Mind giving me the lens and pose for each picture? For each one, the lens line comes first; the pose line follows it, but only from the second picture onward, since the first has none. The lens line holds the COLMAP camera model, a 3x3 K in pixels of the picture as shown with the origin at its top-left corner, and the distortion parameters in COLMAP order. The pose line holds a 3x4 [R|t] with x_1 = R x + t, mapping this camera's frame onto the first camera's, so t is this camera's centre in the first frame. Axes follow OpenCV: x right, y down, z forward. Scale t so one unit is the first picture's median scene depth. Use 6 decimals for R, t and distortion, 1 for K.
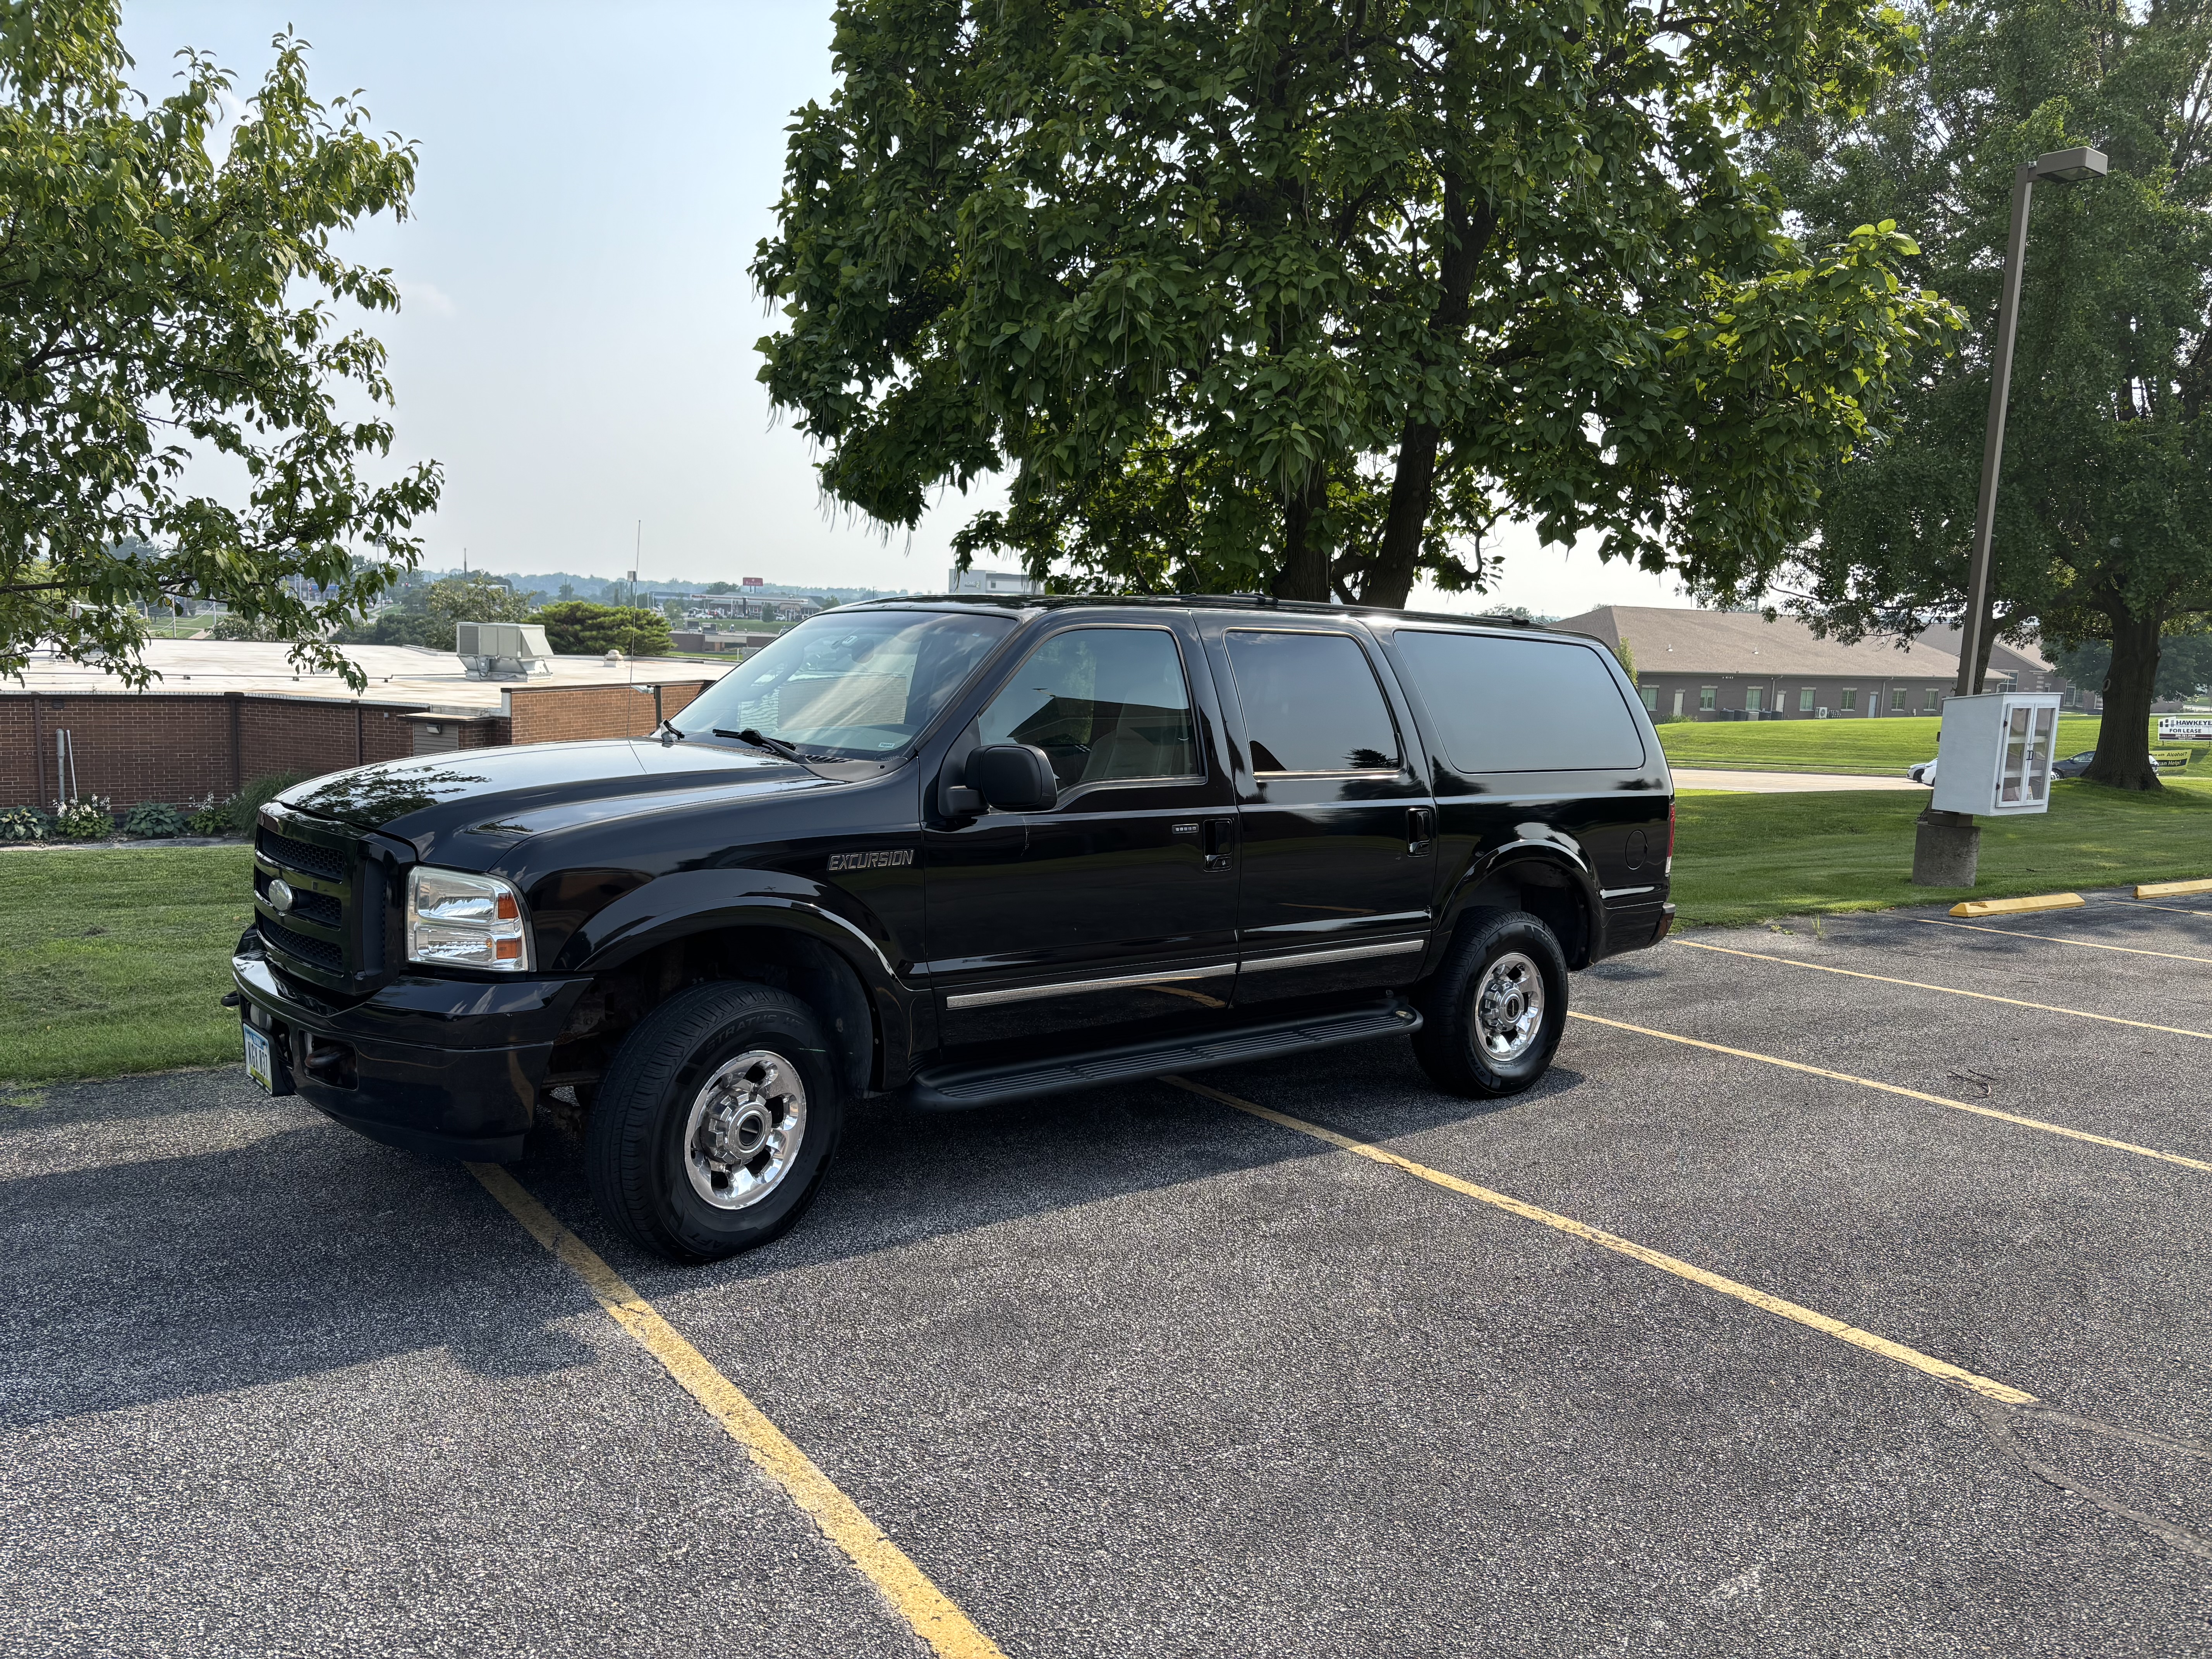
lens RADIAL K [[1688.4, 0, 1113.4], [0, 1688.4, 831.8], [0, 0, 1]] dist [0.017027, -0.005619]
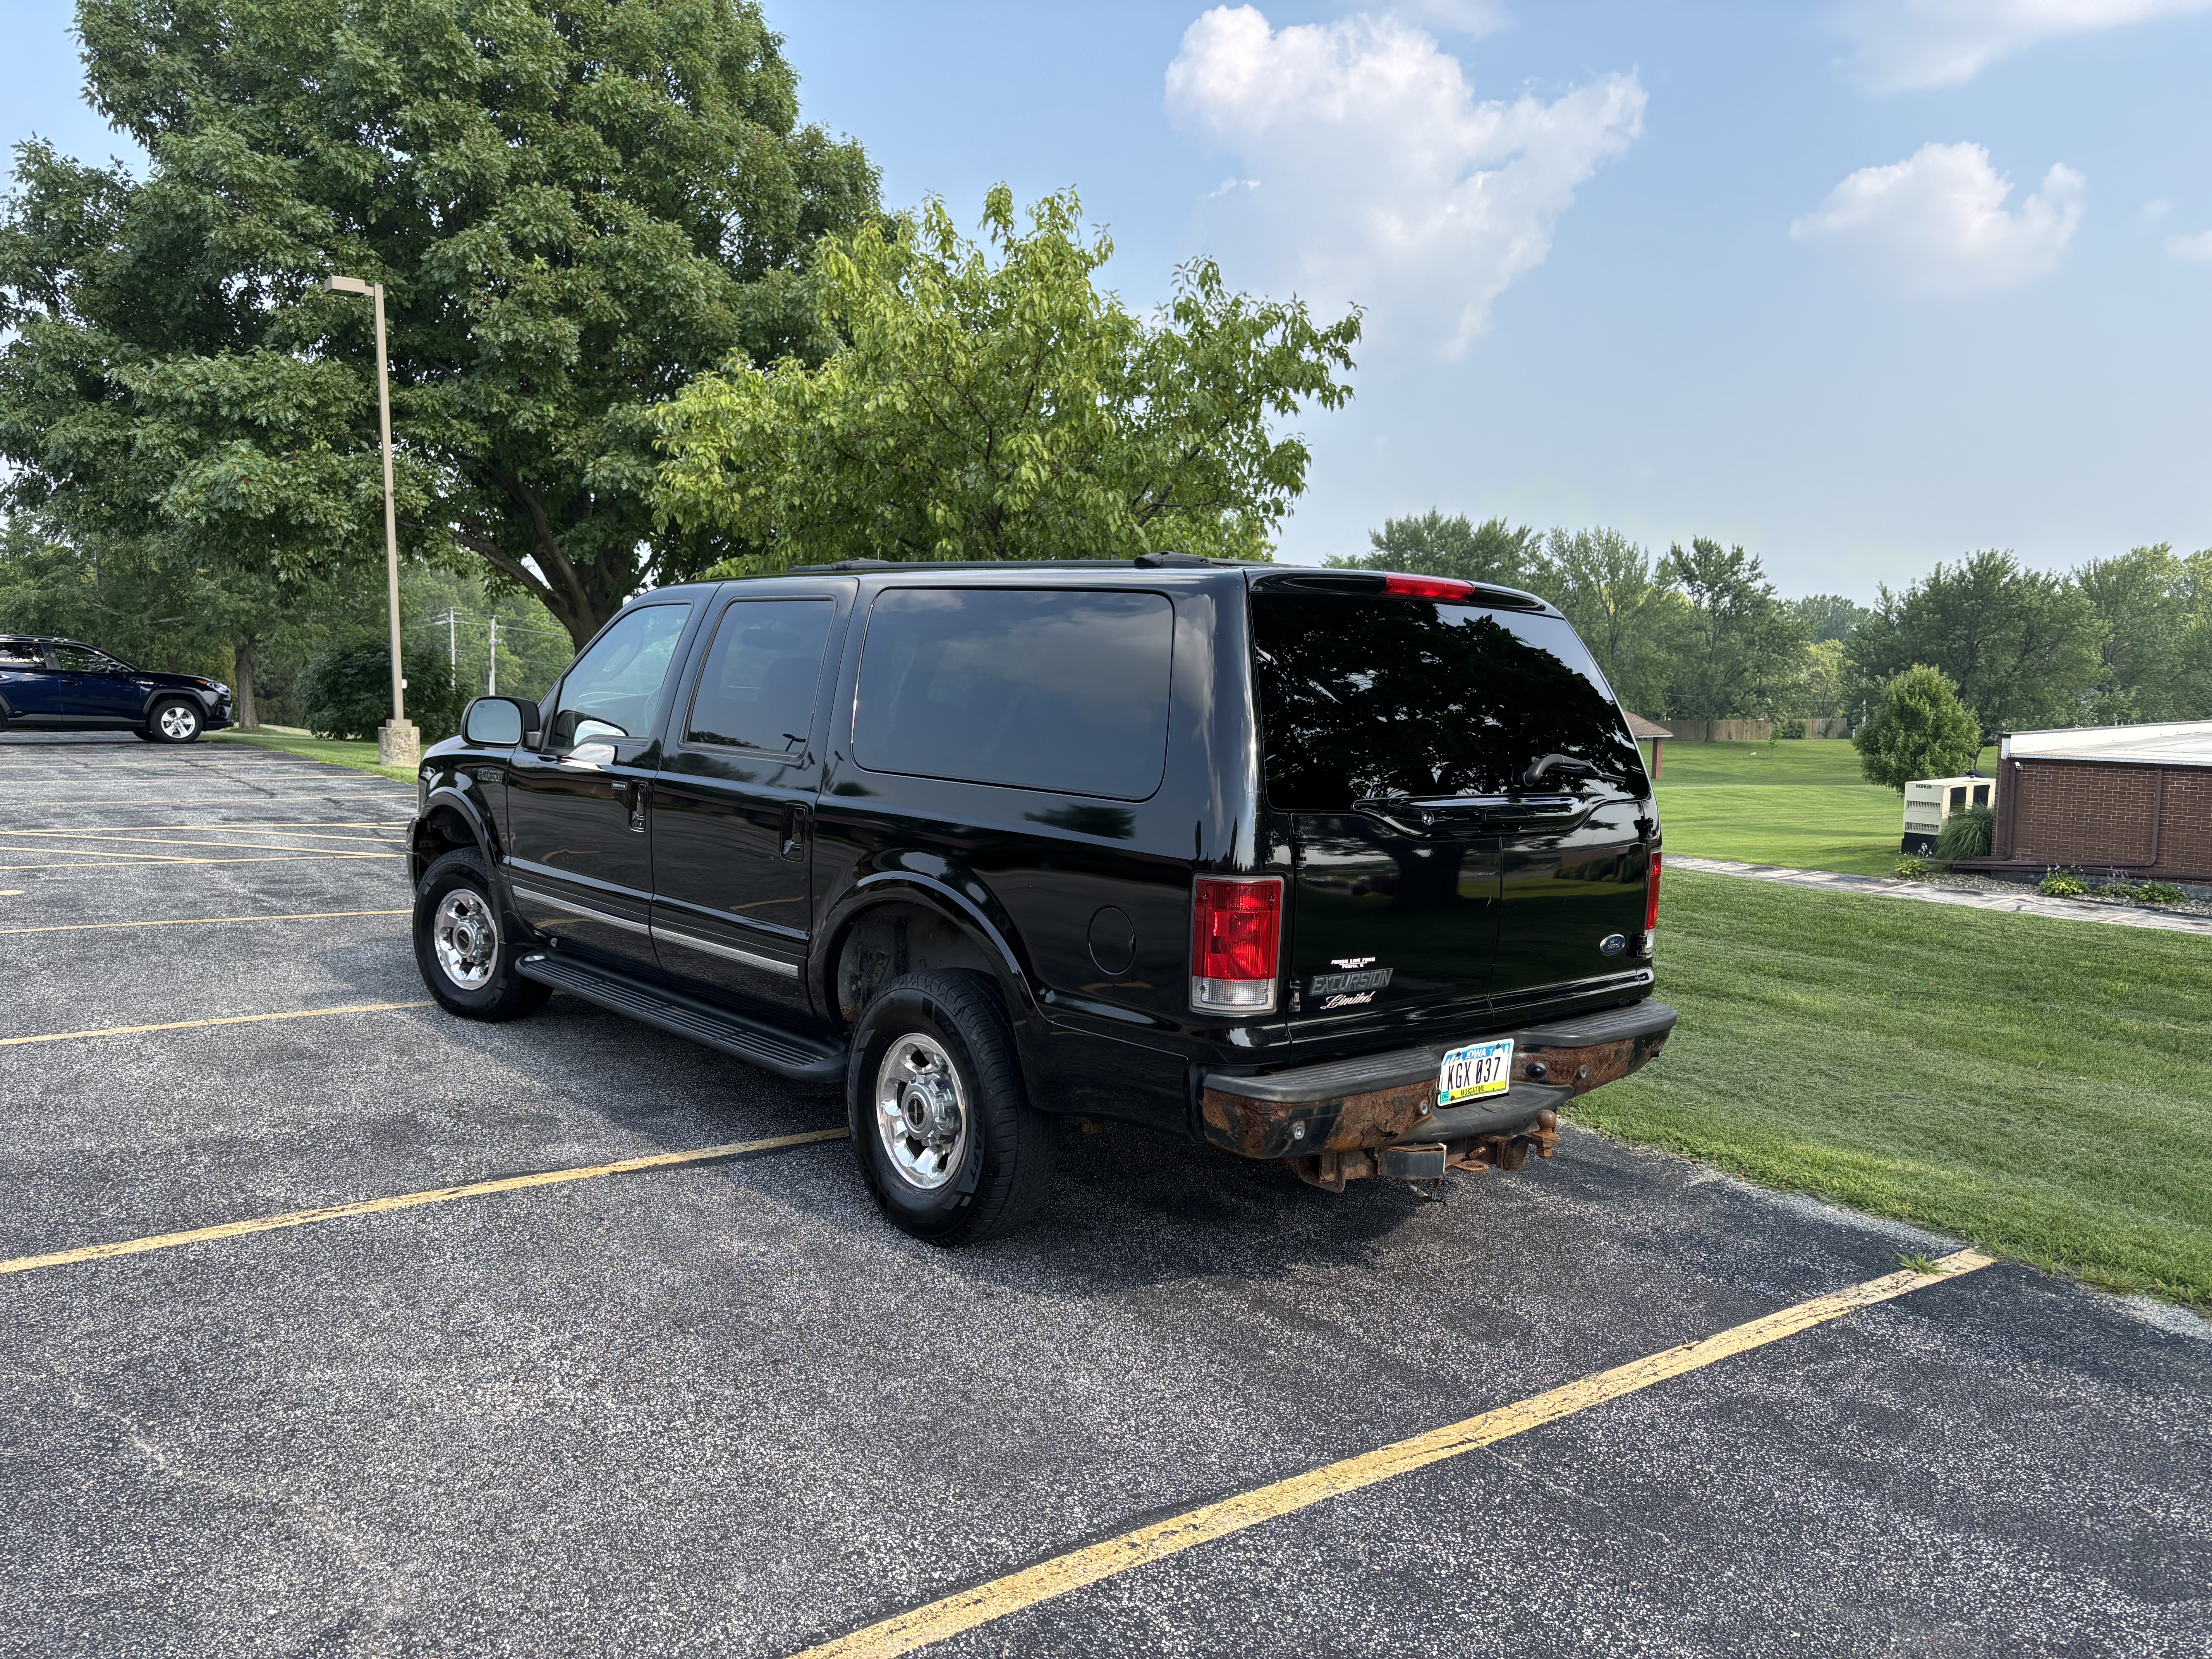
lens RADIAL K [[1656.8, 0, 1111.7], [0, 1656.8, 835.6], [0, 0, 1]] dist [-0.025814, 0.112034]
pose [[0.042831, 0.076596, -0.996142, 0.455451], [-0.111170, 0.991230, 0.071438, -0.034194], [0.992878, 0.107681, 0.050971, 0.505928]]
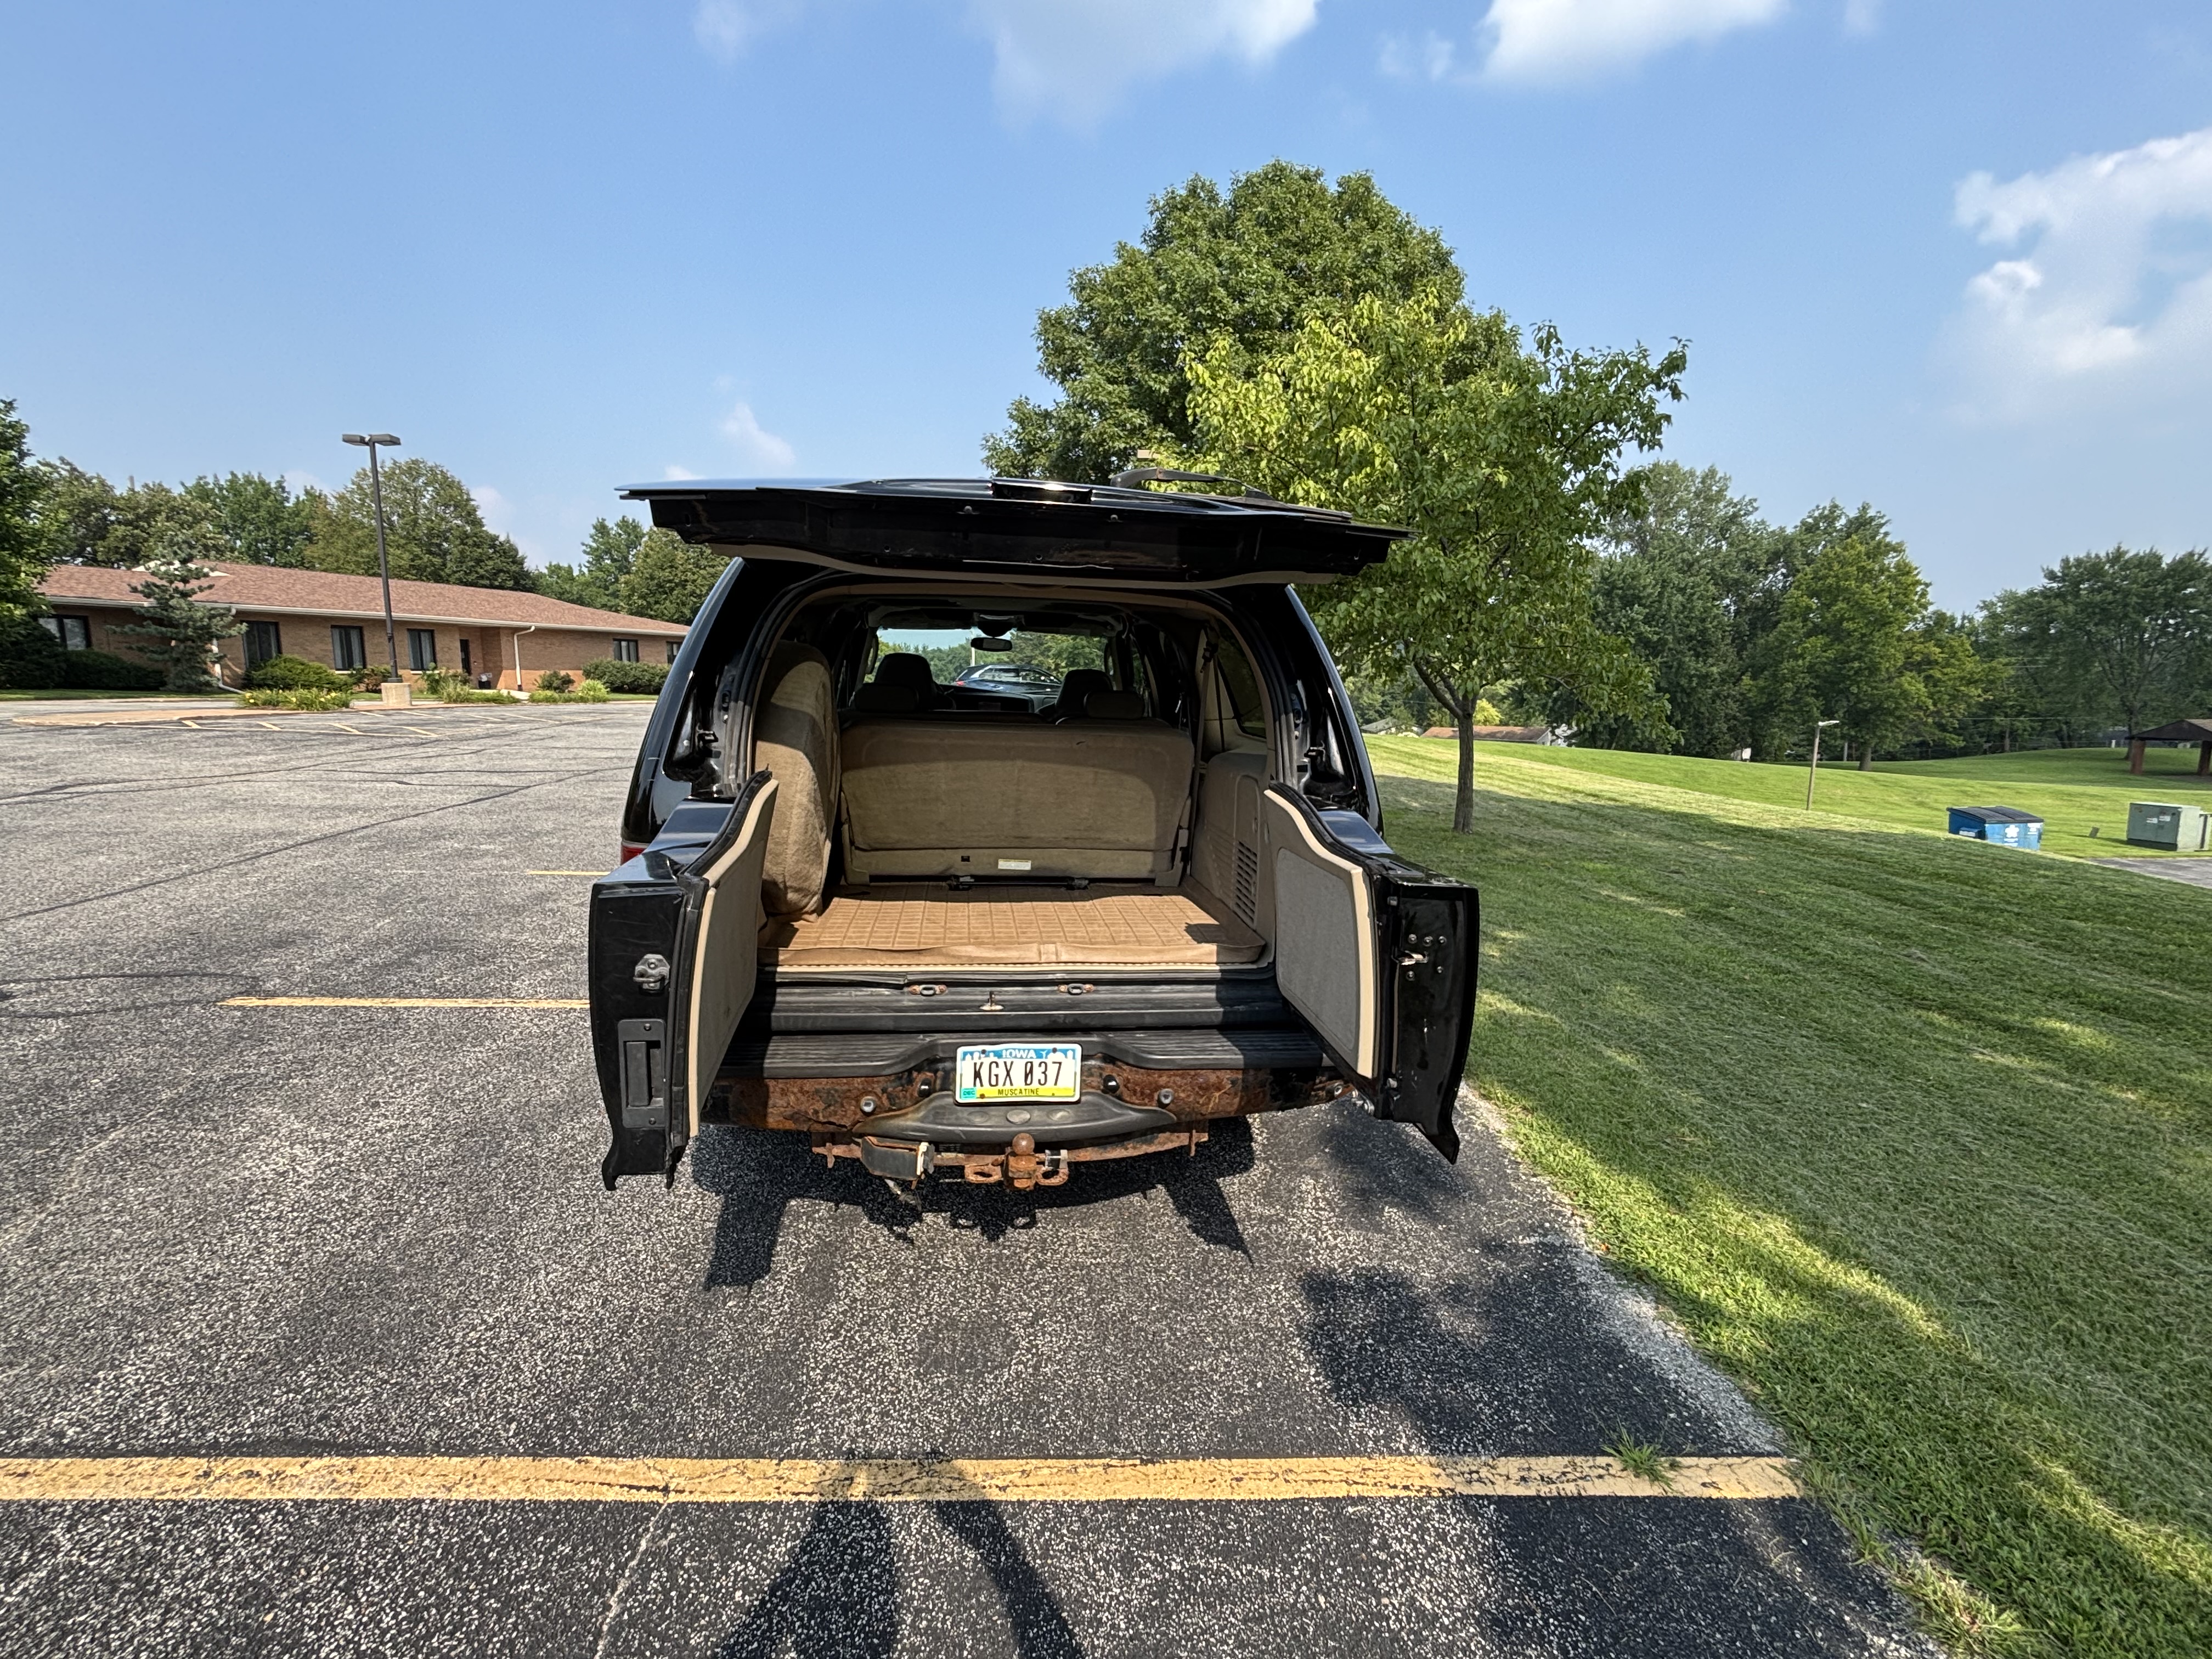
lens RADIAL K [[1013.3, 0, 1111.0], [0, 1013.3, 813.9], [0, 0, 1]] dist [-0.001818, 0.001364]
pose [[-0.519976, 0.086046, -0.849836, 0.272151], [-0.109303, 0.980031, 0.166106, -0.053261], [0.847159, 0.179261, -0.500188, 0.709096]]
